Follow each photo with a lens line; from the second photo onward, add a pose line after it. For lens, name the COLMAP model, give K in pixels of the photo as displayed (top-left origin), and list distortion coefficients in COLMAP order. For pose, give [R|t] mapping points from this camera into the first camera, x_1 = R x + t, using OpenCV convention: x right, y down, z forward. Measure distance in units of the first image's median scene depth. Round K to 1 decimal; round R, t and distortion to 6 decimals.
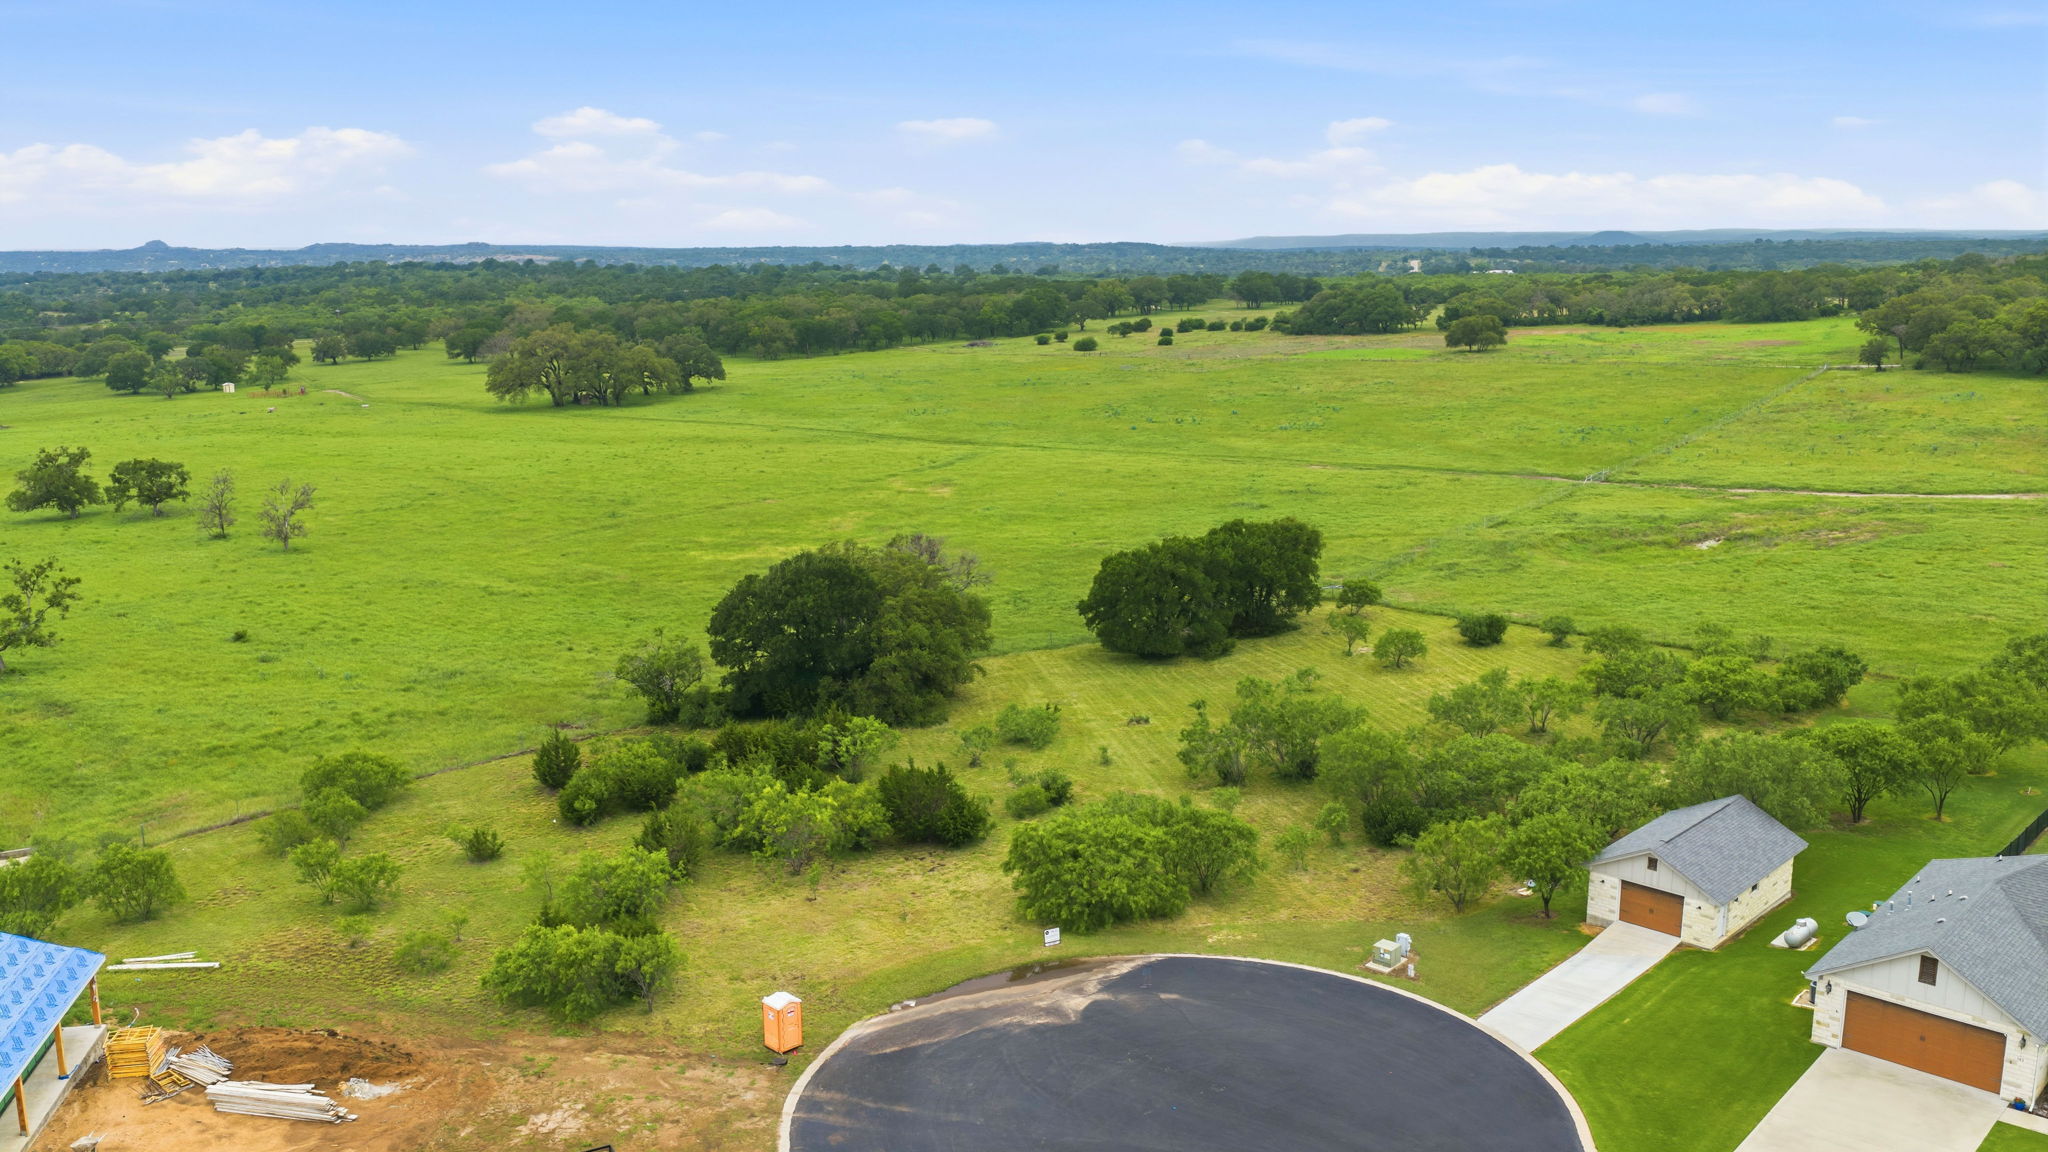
lens RADIAL K [[1678.5, 0, 1025.1], [0, 1678.5, 572.0], [0, 0, 1]] dist [0.028621, -0.058821]
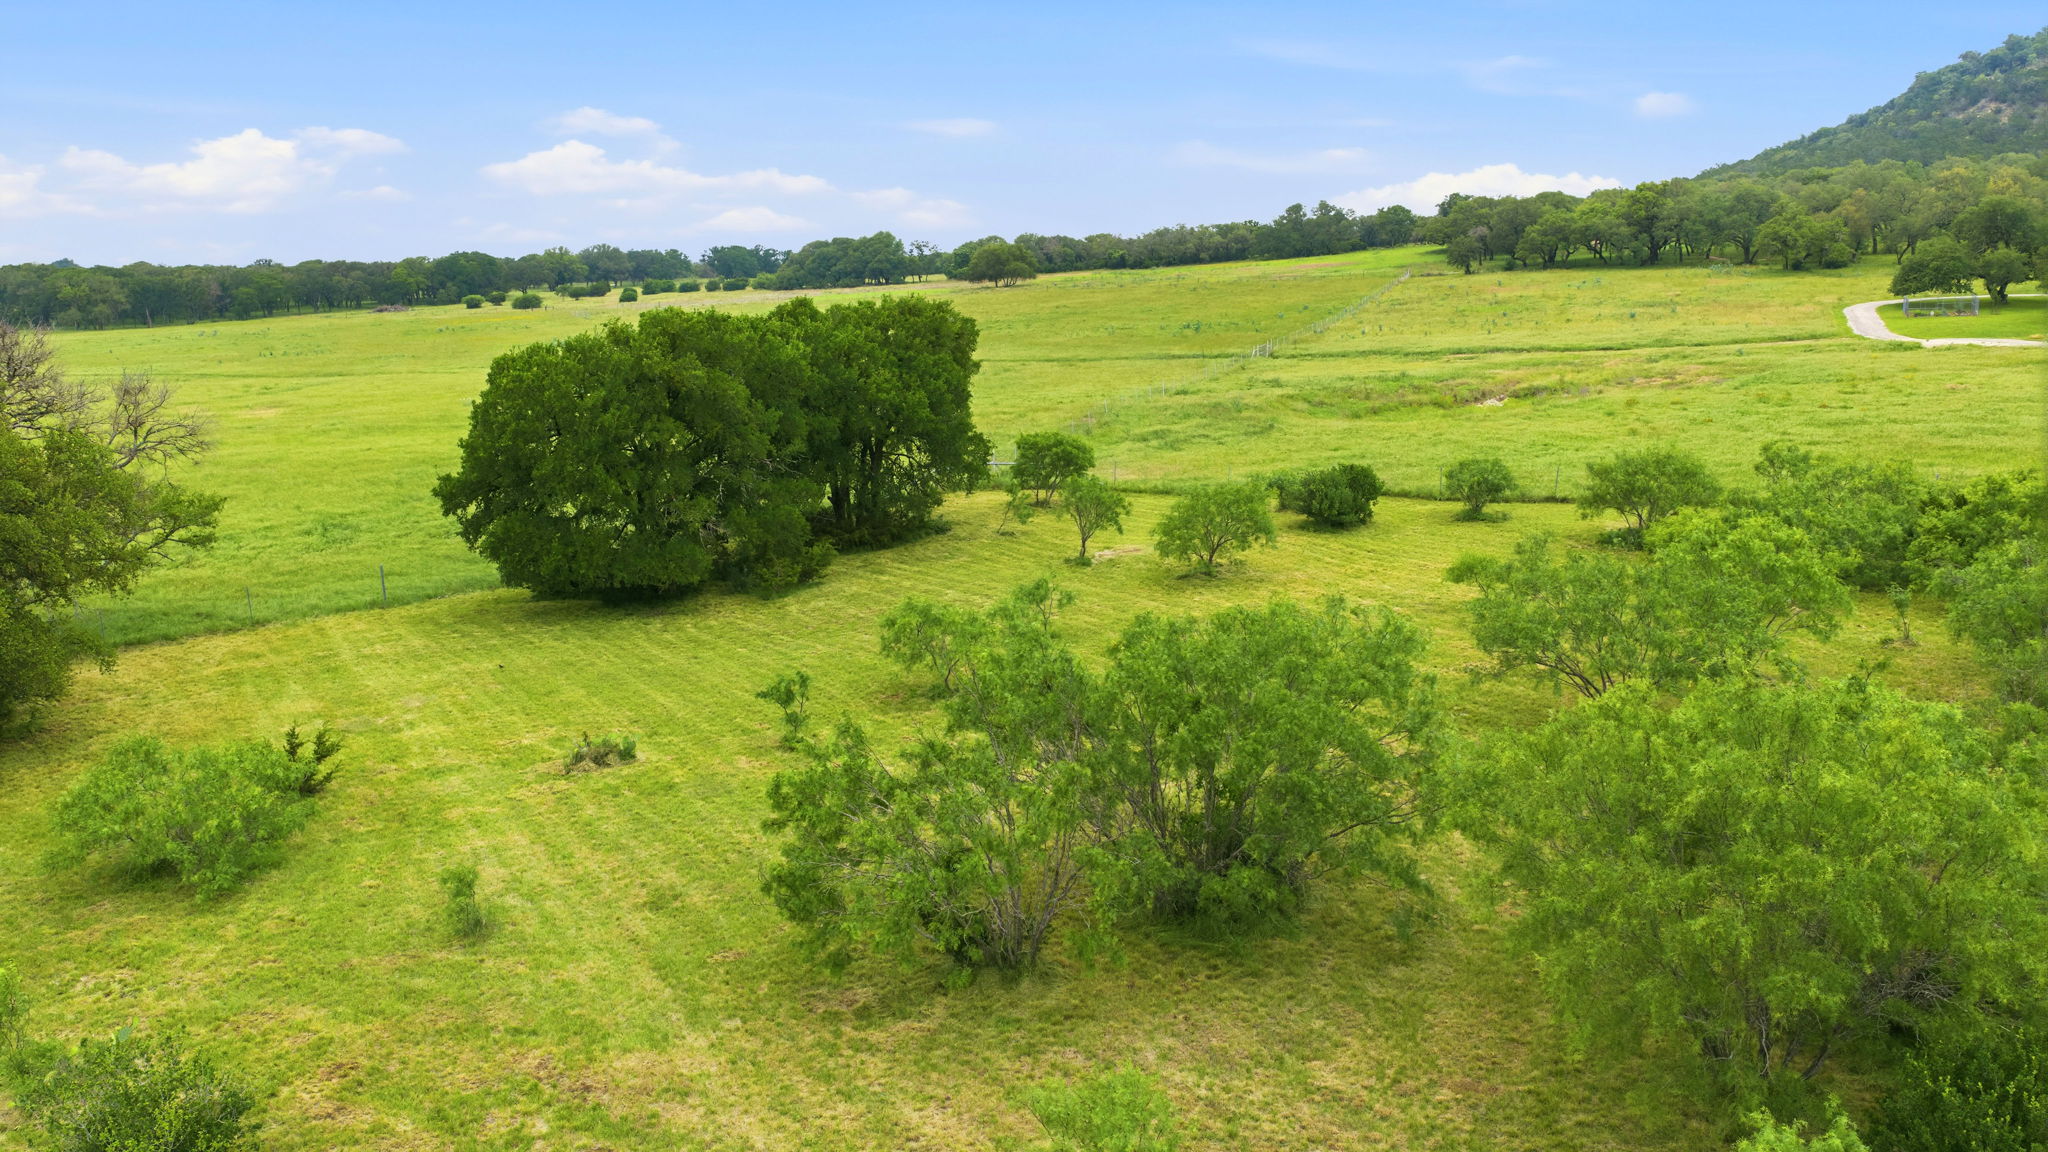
lens RADIAL K [[1678.5, 0, 1016.3], [0, 1678.5, 572.5], [0, 0, 1]] dist [0.028621, -0.058821]
pose [[0.952991, -0.065409, 0.295854, 0.049803], [0.070102, 0.997526, -0.005268, 0.059873], [-0.294777, 0.025760, 0.955219, 0.660444]]
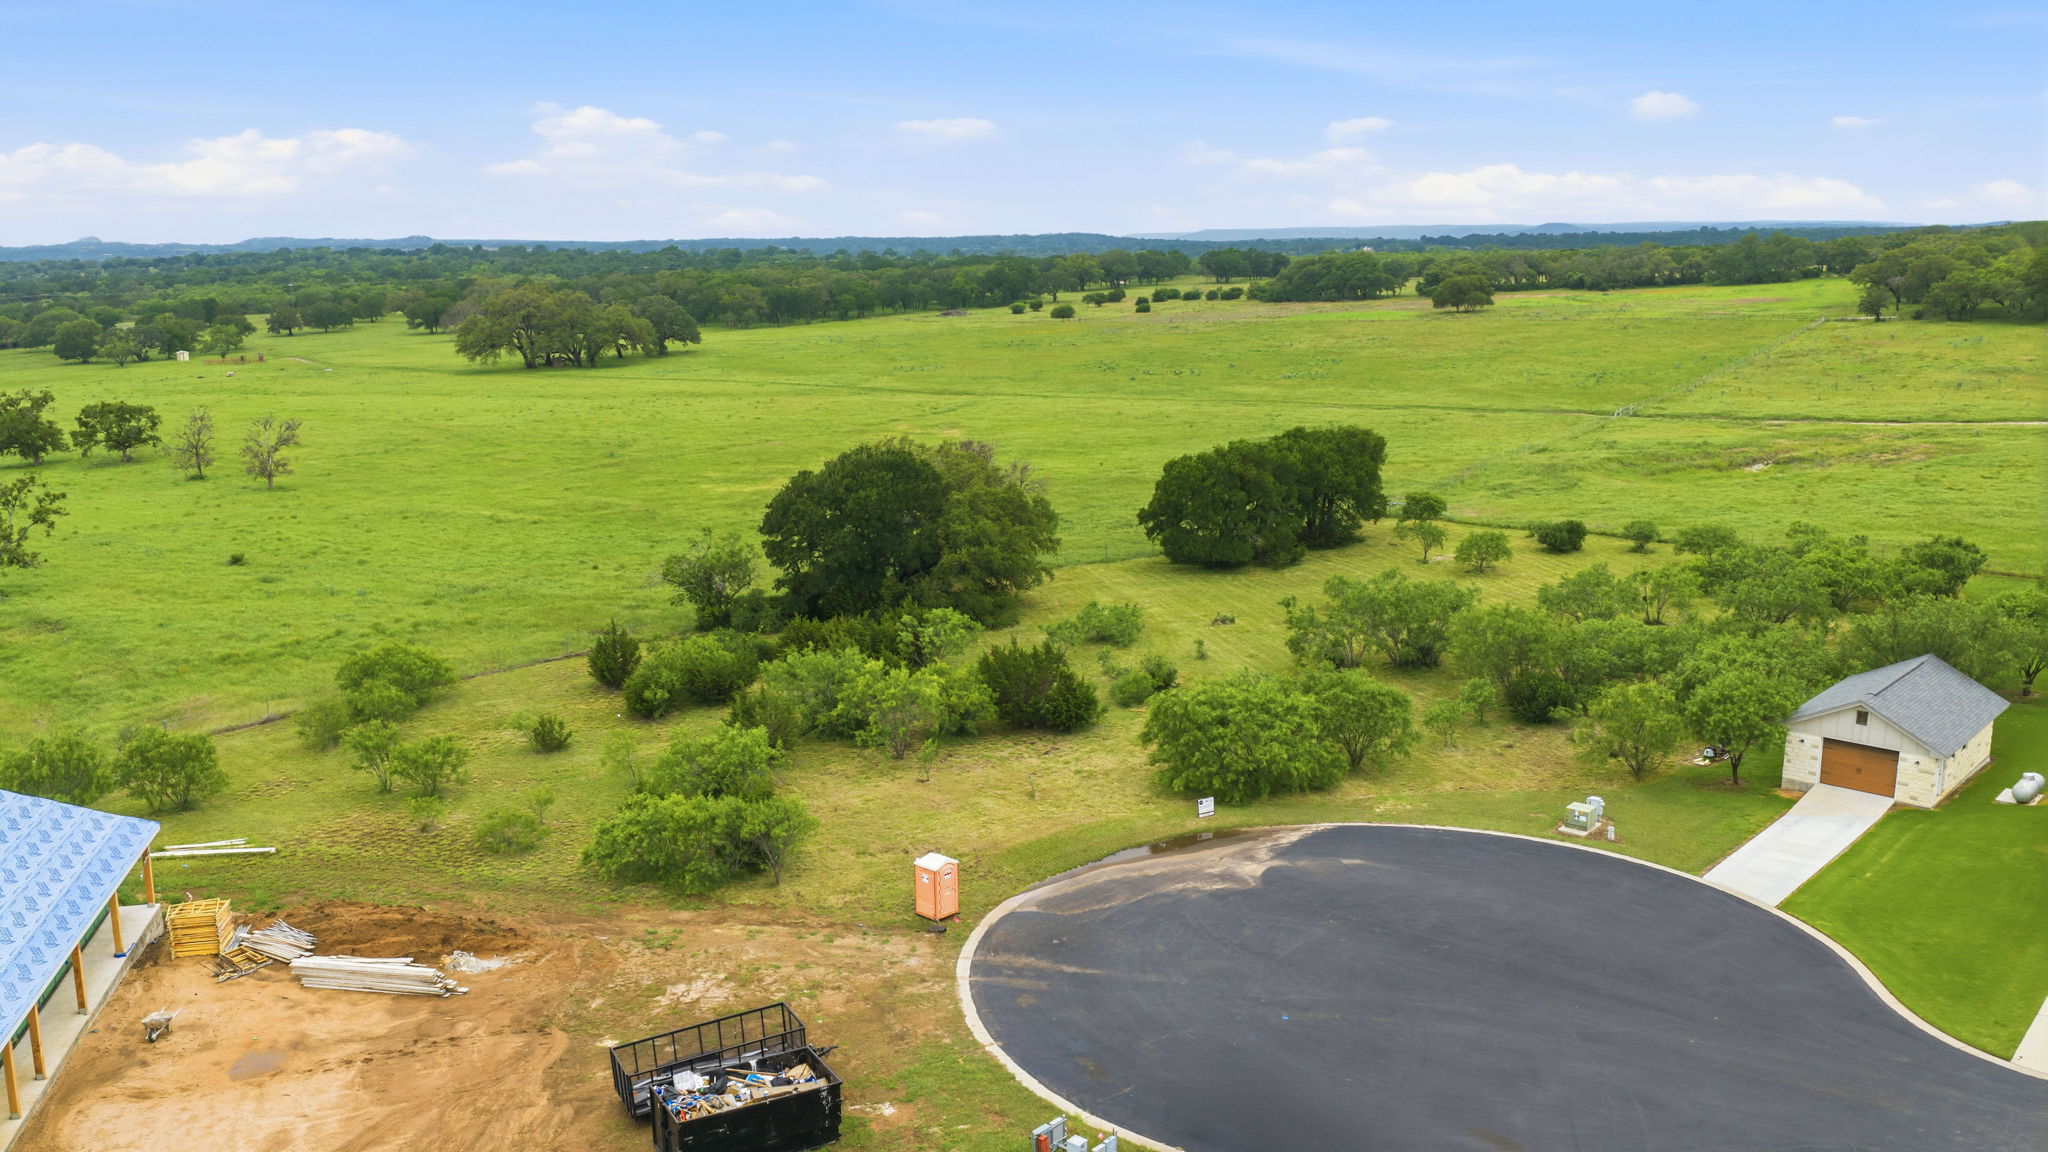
lens RADIAL K [[1678.5, 0, 1024.1], [0, 1678.5, 571.1], [0, 0, 1]] dist [0.028621, -0.058821]
pose [[0.999523, -0.007875, 0.029855, -0.070893], [0.007800, 0.999966, 0.002619, 0.056760], [-0.029875, -0.002385, 0.999551, 0.063919]]
